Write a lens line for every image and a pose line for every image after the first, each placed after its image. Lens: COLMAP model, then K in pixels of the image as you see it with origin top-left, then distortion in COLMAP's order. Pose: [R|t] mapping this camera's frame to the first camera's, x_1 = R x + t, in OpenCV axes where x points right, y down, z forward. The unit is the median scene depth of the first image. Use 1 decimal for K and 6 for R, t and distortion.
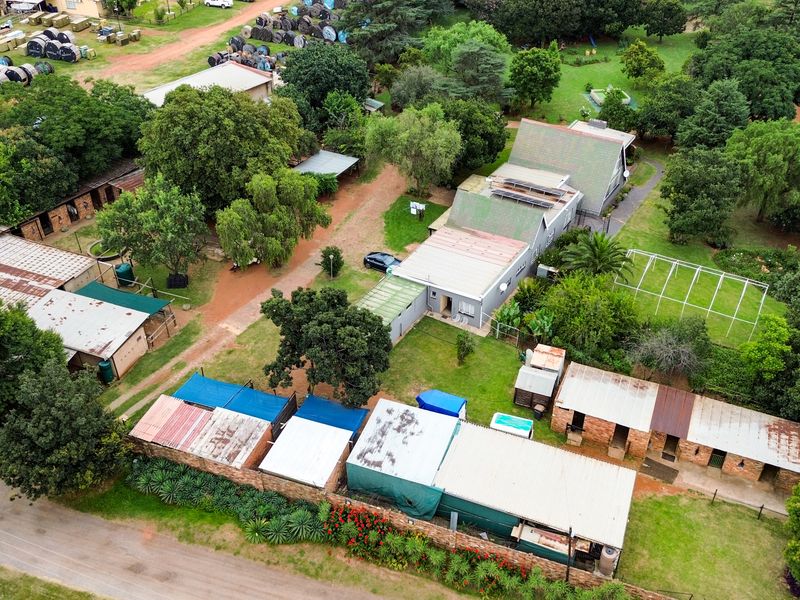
lens RADIAL K [[725.8, 0, 400.0], [0, 725.8, 300.0], [0, 0, 1]] dist [0.004493, 0.003218]
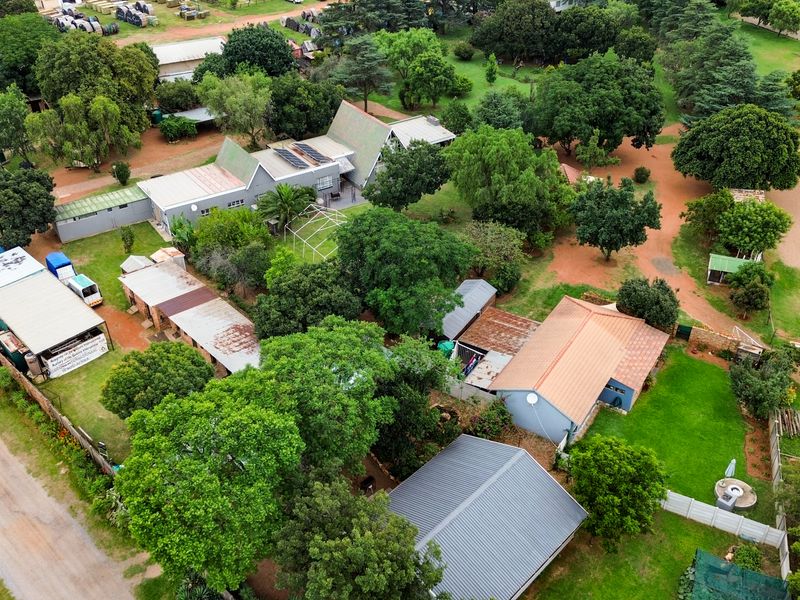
lens RADIAL K [[725.8, 0, 400.0], [0, 725.8, 300.0], [0, 0, 1]] dist [0.004493, 0.003218]
pose [[0.926465, 0.225727, -0.301180, 0.719694], [-0.236585, 0.971611, 0.000436, 0.042070], [0.292728, 0.070850, 0.953567, -0.061155]]
